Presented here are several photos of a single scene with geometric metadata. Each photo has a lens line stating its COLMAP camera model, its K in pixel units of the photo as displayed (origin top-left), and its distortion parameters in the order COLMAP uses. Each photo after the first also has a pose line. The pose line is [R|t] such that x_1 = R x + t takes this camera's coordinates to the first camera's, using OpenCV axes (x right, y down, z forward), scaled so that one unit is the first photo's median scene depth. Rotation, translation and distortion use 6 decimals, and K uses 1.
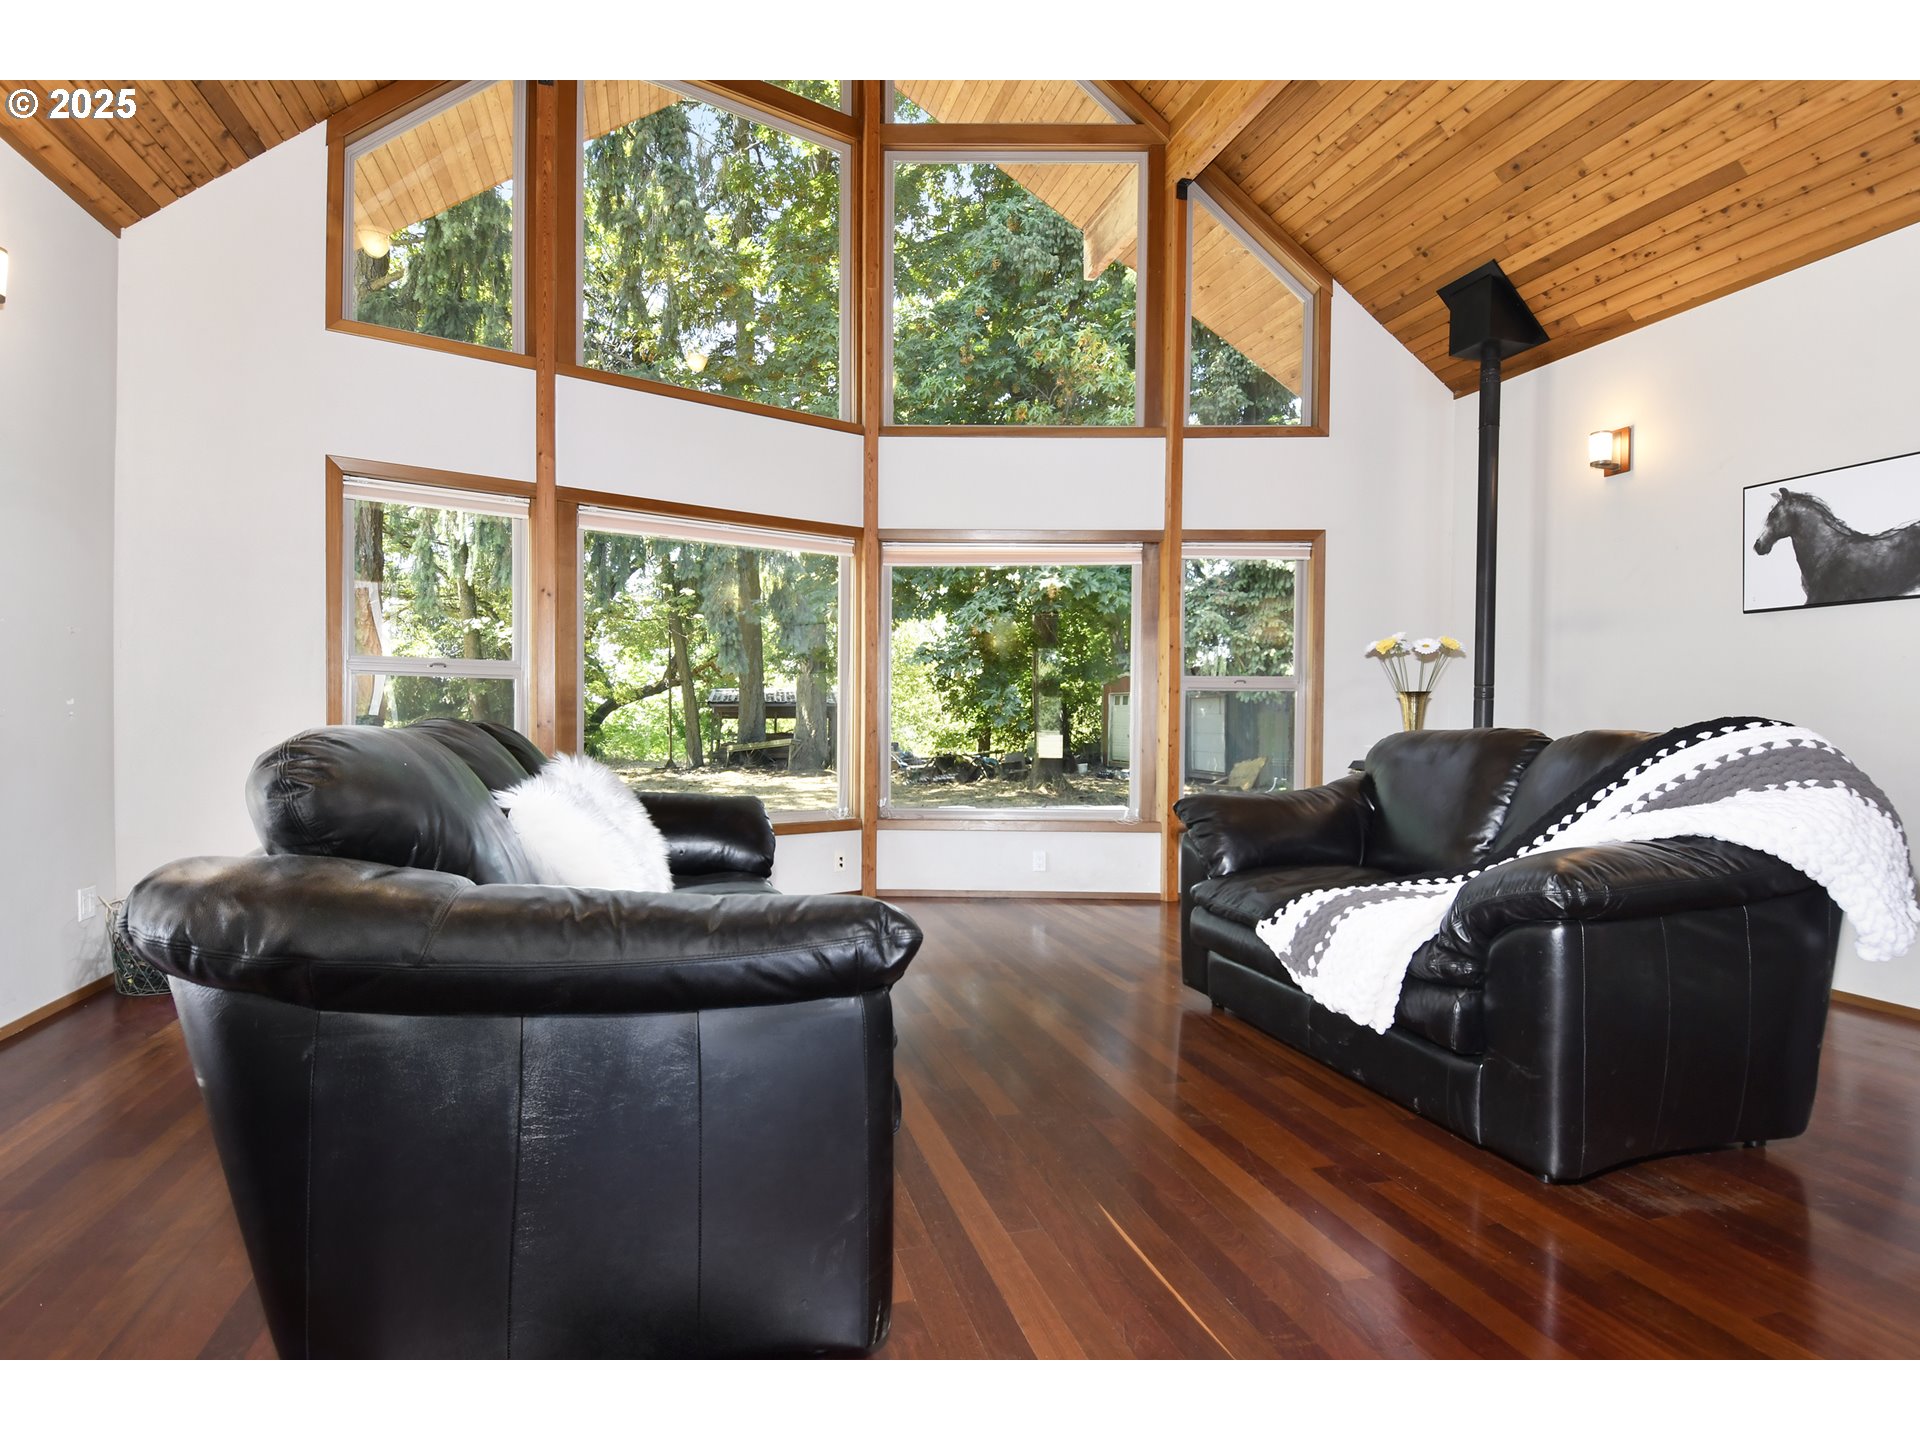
lens RADIAL K [[1008.7, 0, 965.0], [0, 1008.7, 722.5], [0, 0, 1]] dist [0.021751, -0.023201]
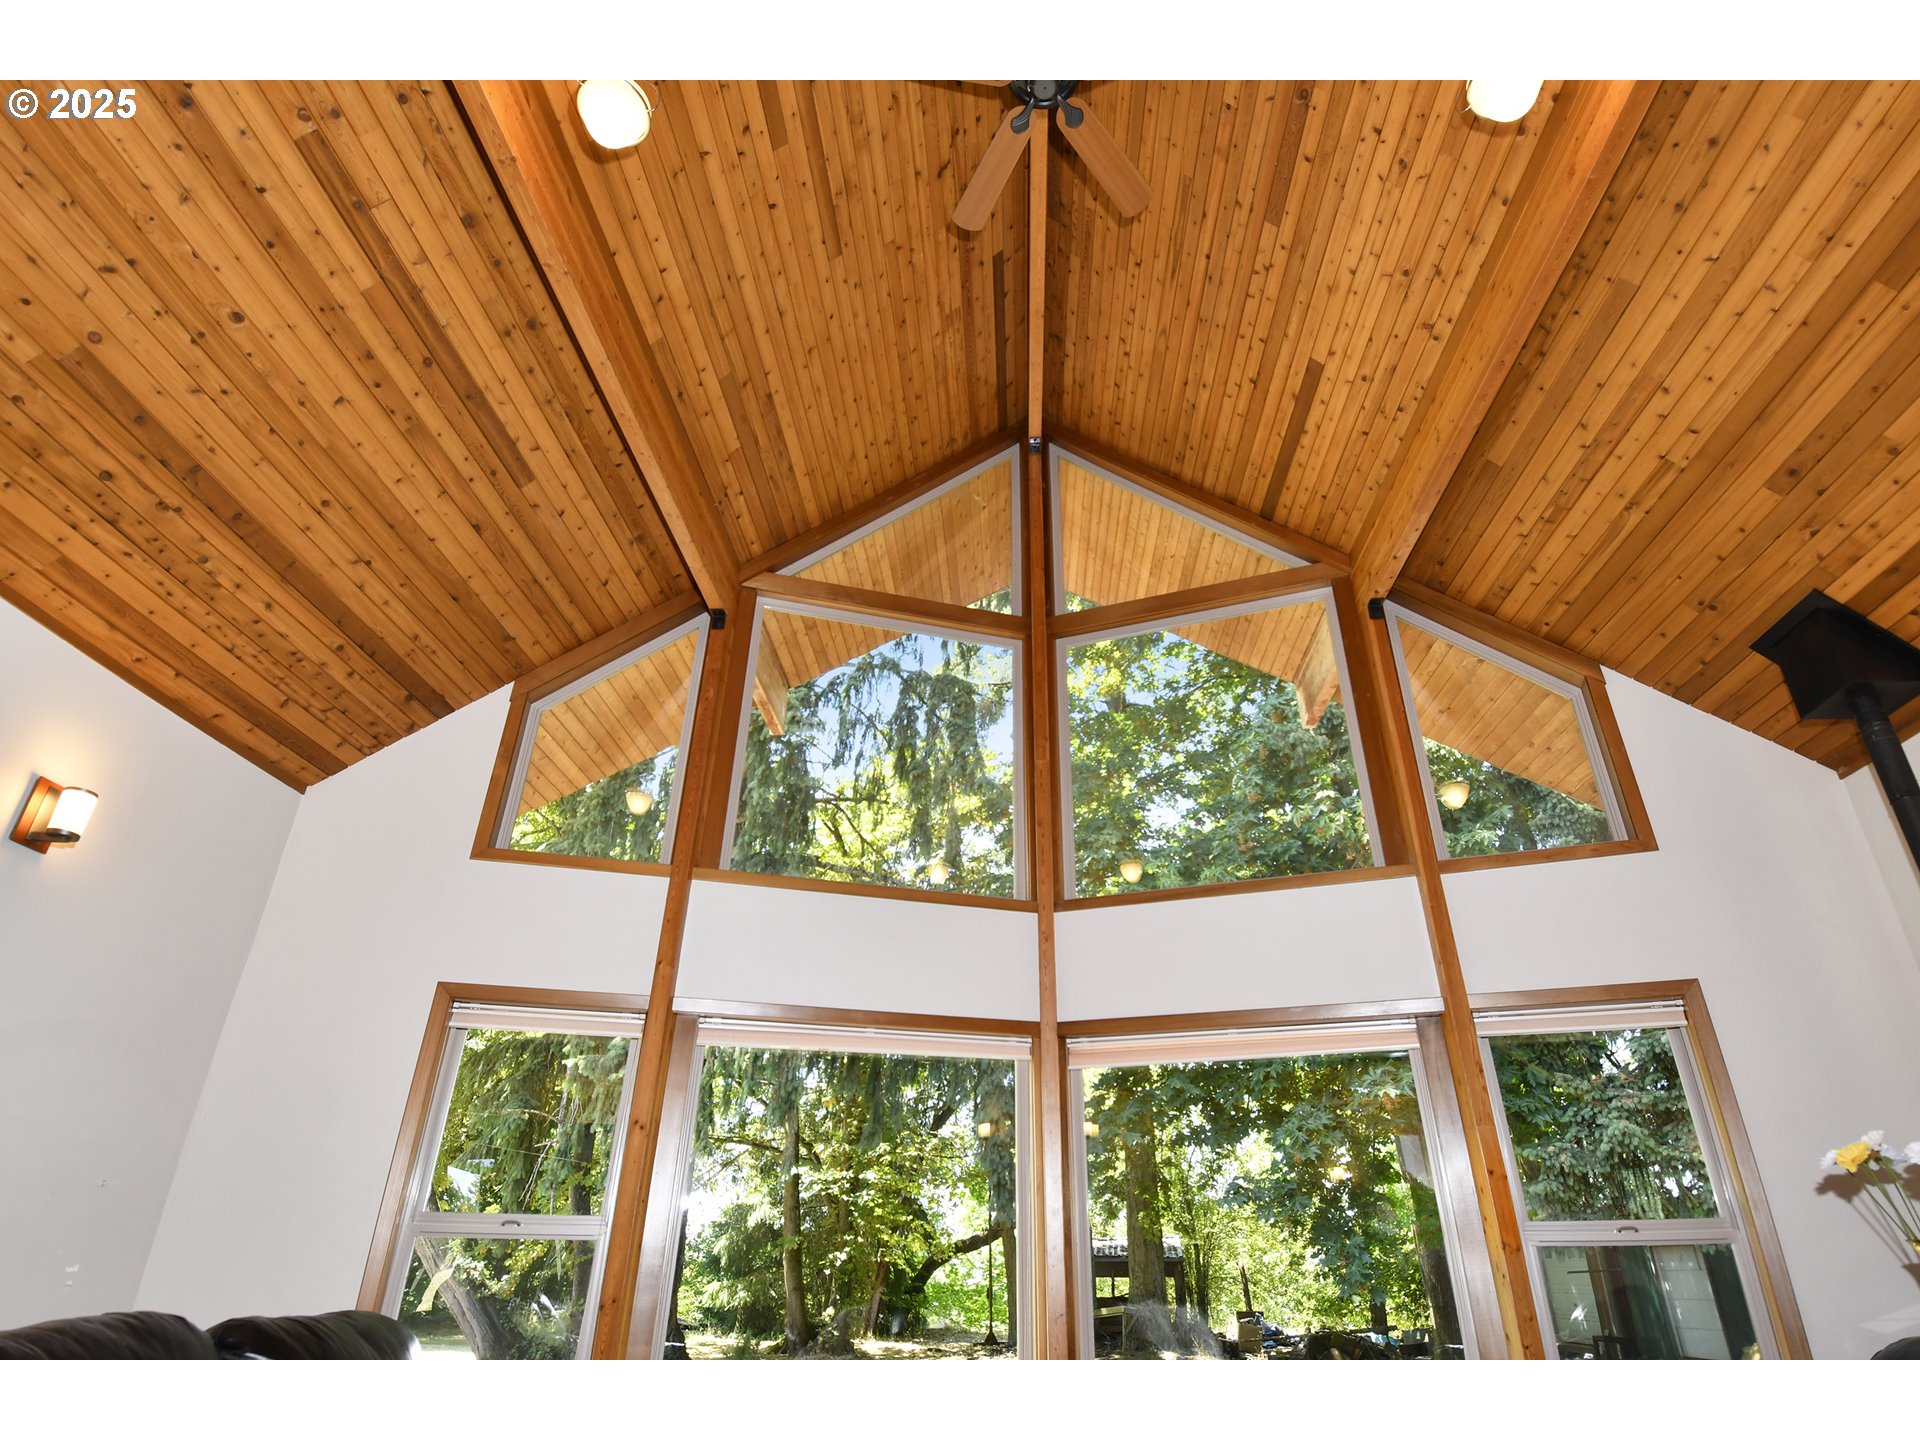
lens RADIAL K [[1008.7, 0, 965.6], [0, 1008.7, 733.6], [0, 0, 1]] dist [0.021751, -0.023201]
pose [[0.943123, -0.156114, -0.293508, 0.137600], [-0.001873, 0.880372, -0.474280, -0.012288], [0.332438, 0.447854, 0.830007, 0.228382]]
